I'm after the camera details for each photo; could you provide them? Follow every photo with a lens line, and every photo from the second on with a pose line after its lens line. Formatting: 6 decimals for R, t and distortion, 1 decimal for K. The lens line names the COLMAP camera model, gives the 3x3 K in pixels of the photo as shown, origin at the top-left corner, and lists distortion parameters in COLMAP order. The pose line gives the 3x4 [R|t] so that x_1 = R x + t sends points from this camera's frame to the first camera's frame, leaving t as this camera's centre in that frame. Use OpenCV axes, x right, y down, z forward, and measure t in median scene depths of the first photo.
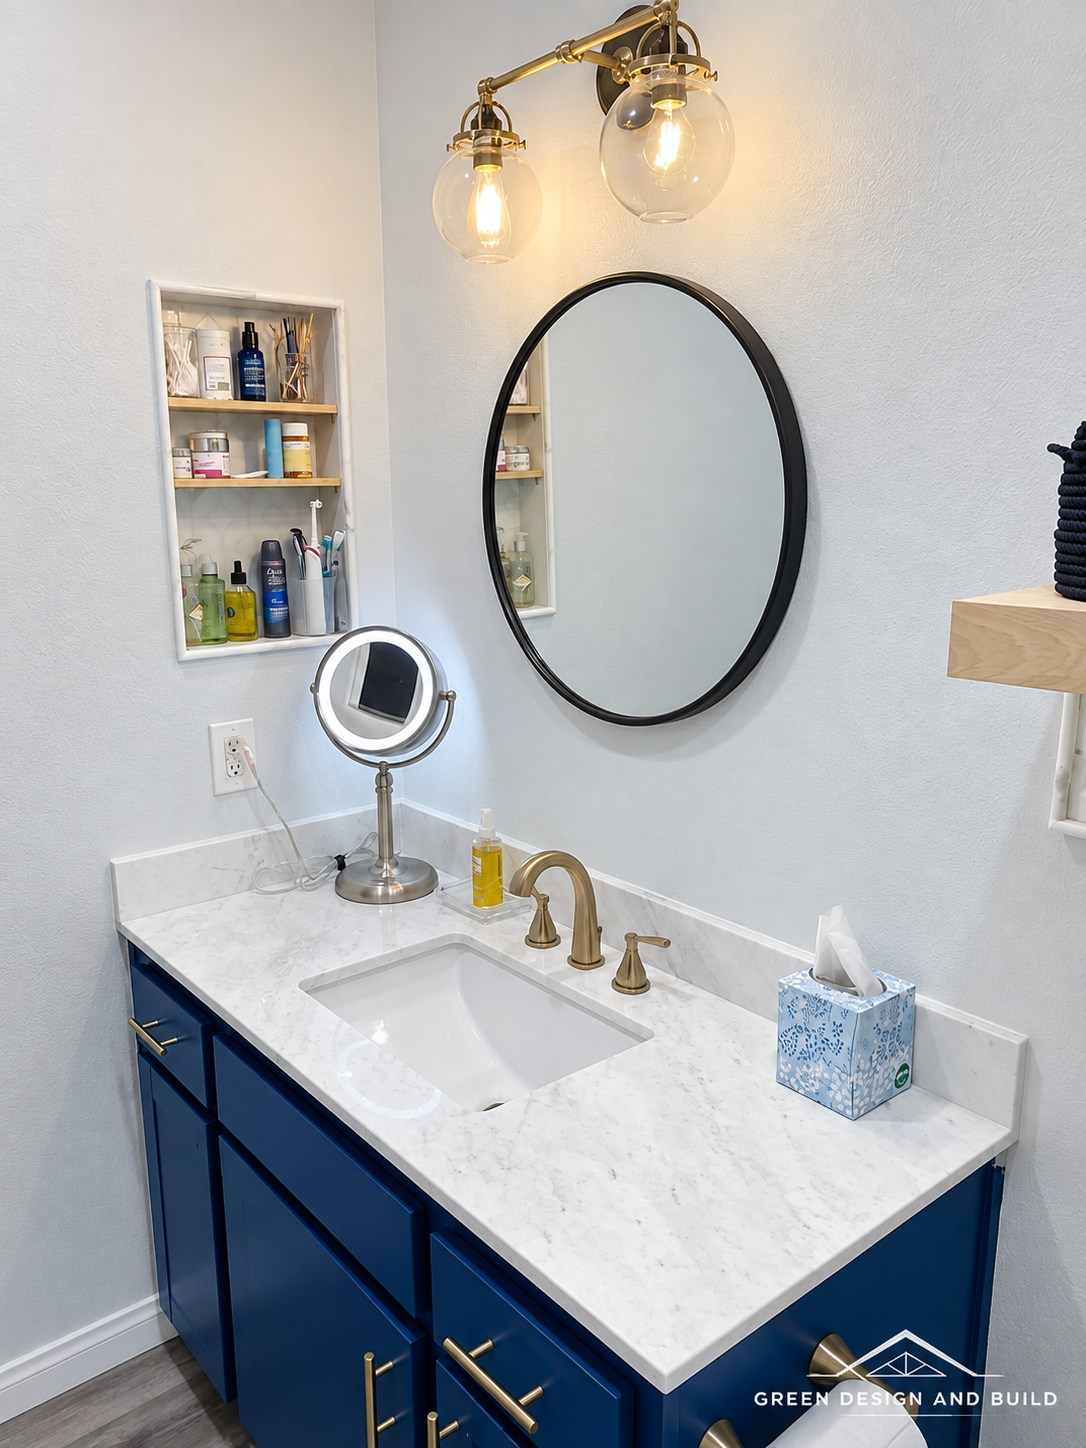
lens RADIAL K [[1114.4, 0, 547.9], [0, 1114.4, 724.4], [0, 0, 1]] dist [0.008059, 0.001740]
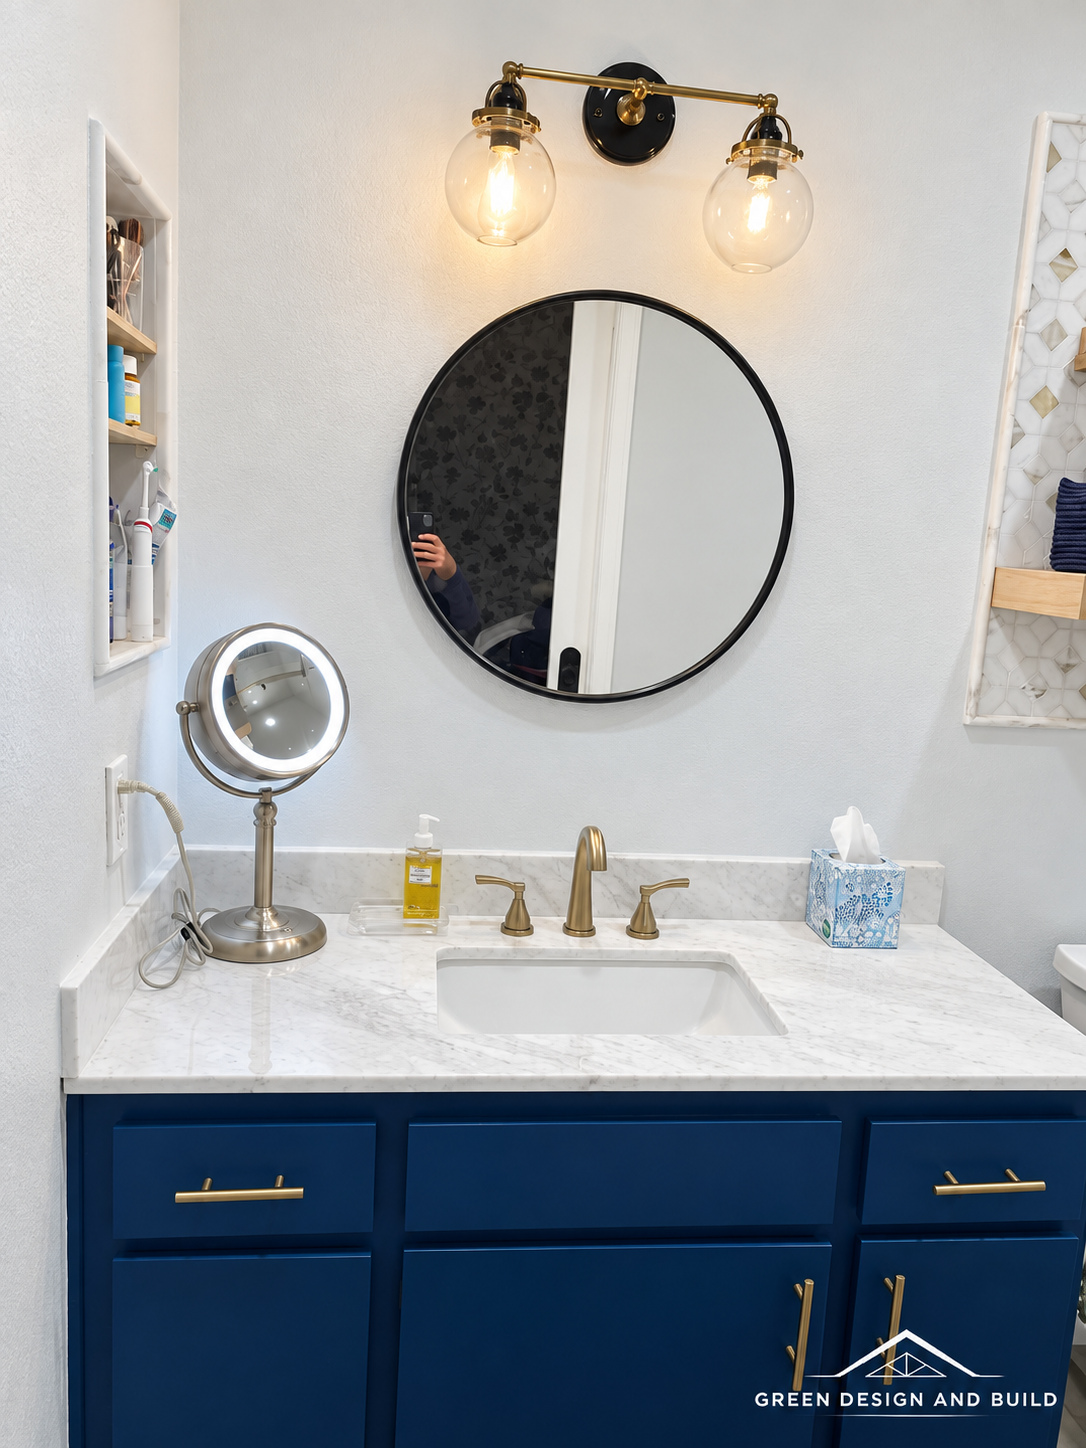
lens RADIAL K [[1106.7, 0, 547.0], [0, 1106.7, 725.0], [0, 0, 1]] dist [0.007839, -0.003157]
pose [[0.546439, -0.102573, 0.831194, -0.847060], [0.114880, 0.992270, 0.046927, -0.033020], [-0.829583, 0.069844, 0.553999, 0.439204]]
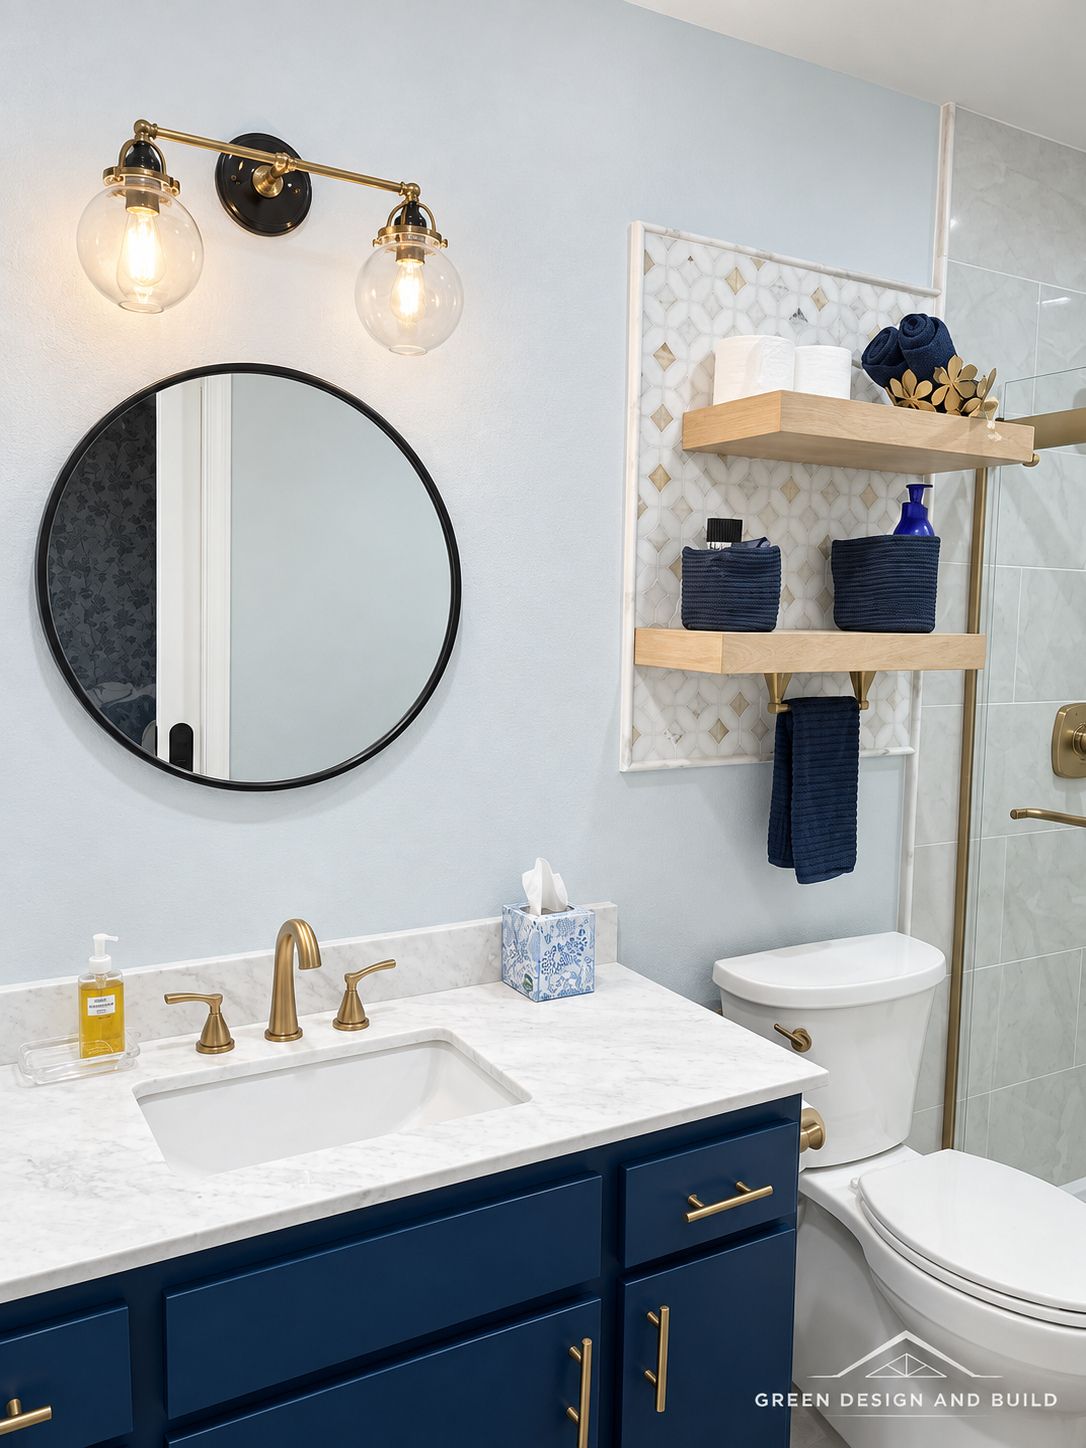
lens RADIAL K [[1107.5, 0, 548.7], [0, 1107.5, 727.1], [0, 0, 1]] dist [0.014716, -0.005872]
pose [[0.178085, -0.097533, 0.979170, -0.877834], [0.188144, 0.980093, 0.063406, -0.072898], [-0.965861, 0.172933, 0.192890, 0.545808]]
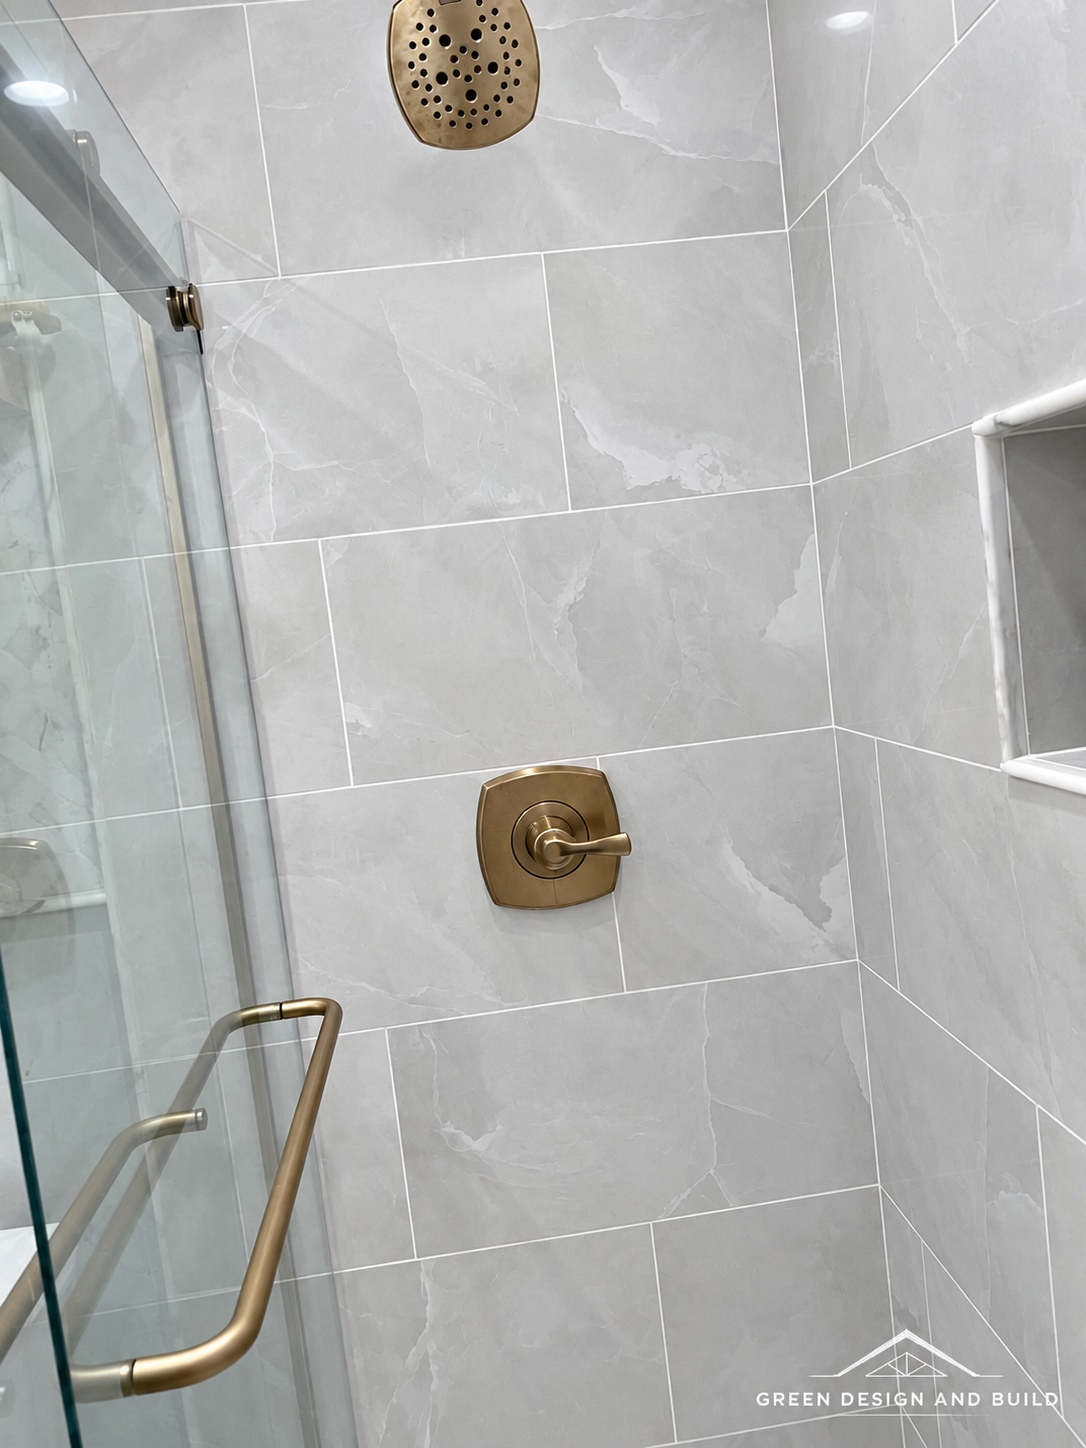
lens RADIAL K [[1111.4, 0, 543.0], [0, 1111.4, 724.0], [0, 0, 1]] dist [0.012728, -0.000257]
pose [[0.569510, -0.143242, 0.809407, 0.148861], [0.285034, 0.958016, -0.031013, 0.134246], [-0.770983, 0.248371, 0.586428, -0.398792]]
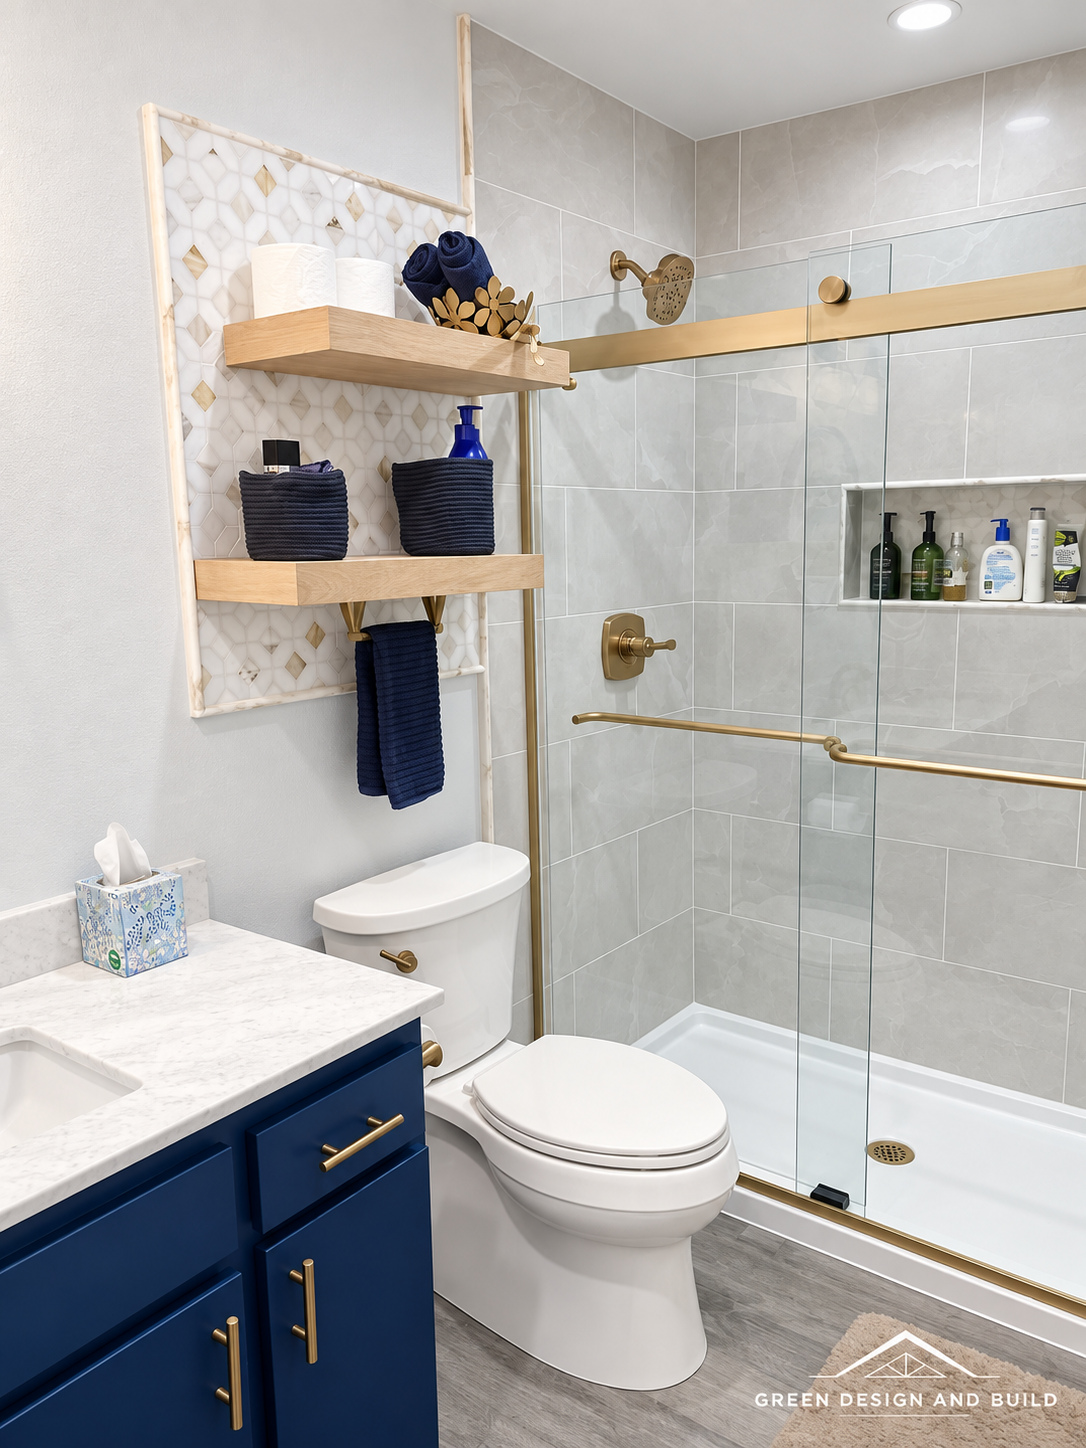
lens RADIAL K [[1107.5, 0, 548.7], [0, 1107.5, 727.1], [0, 0, 1]] dist [0.014716, -0.005872]
pose [[-0.224126, -0.161353, 0.961110, -0.849873], [0.224409, 0.951153, 0.212013, -0.082463], [-0.948371, 0.263199, -0.176968, 0.571261]]
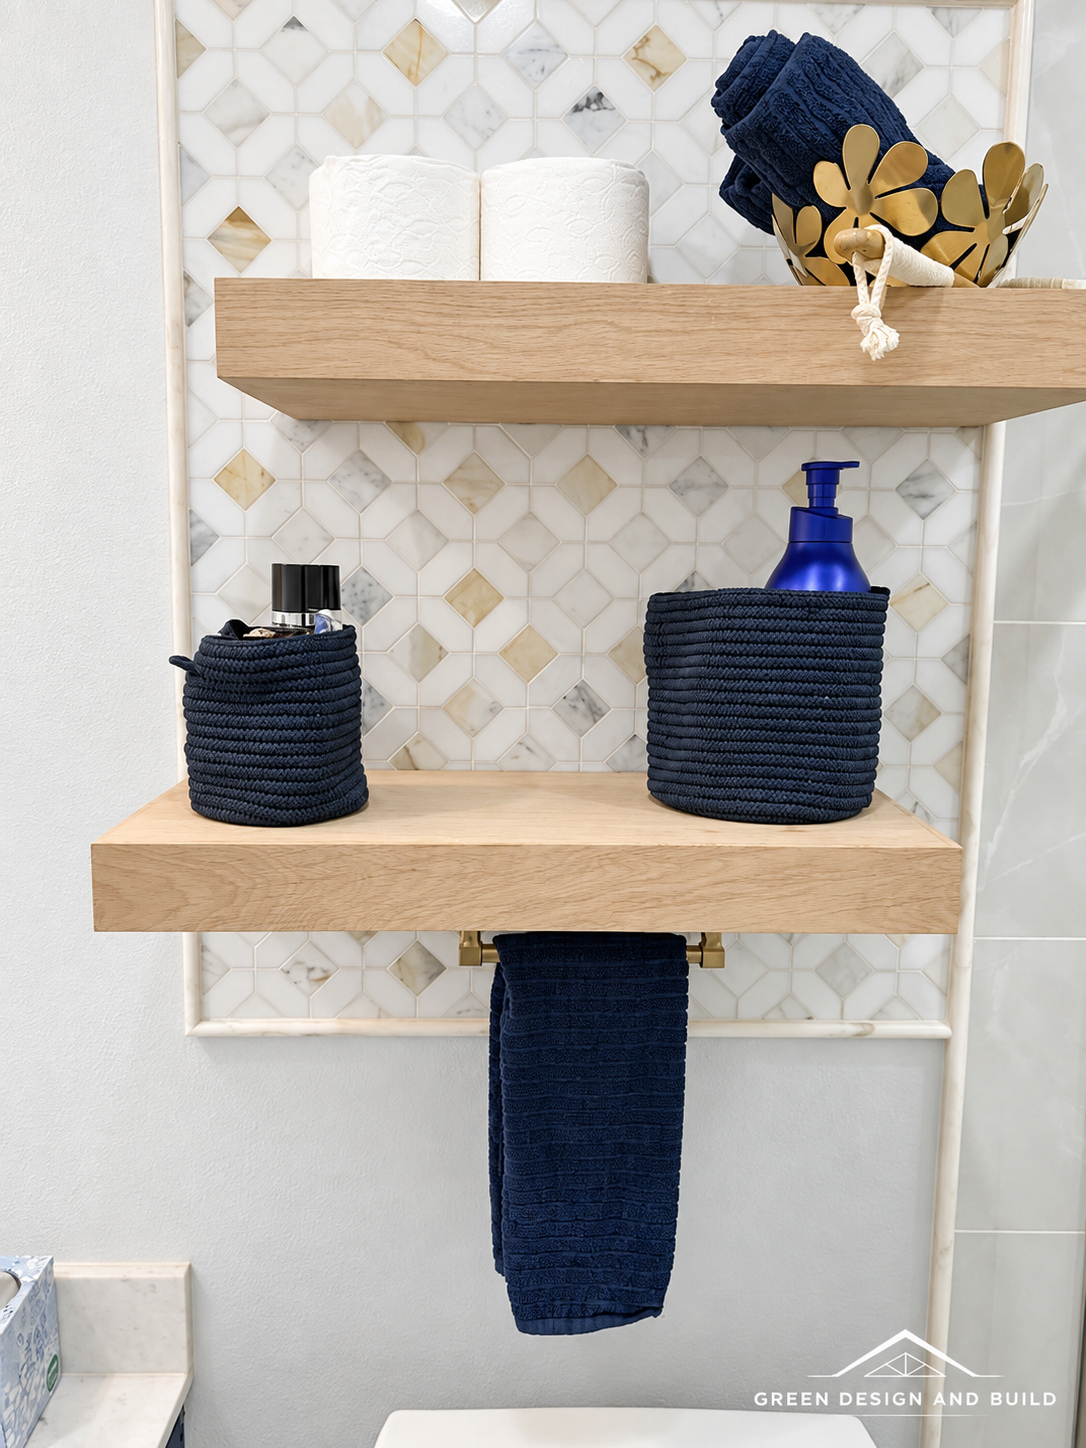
lens RADIAL K [[1127.4, 0, 543.0], [0, 1127.4, 724.0], [0, 0, 1]] dist [0.010743, -0.004033]
pose [[0.631099, -0.102128, 0.768950, -0.037931], [0.150636, 0.988560, 0.007664, -0.086323], [-0.760936, 0.110995, 0.639263, 0.104598]]
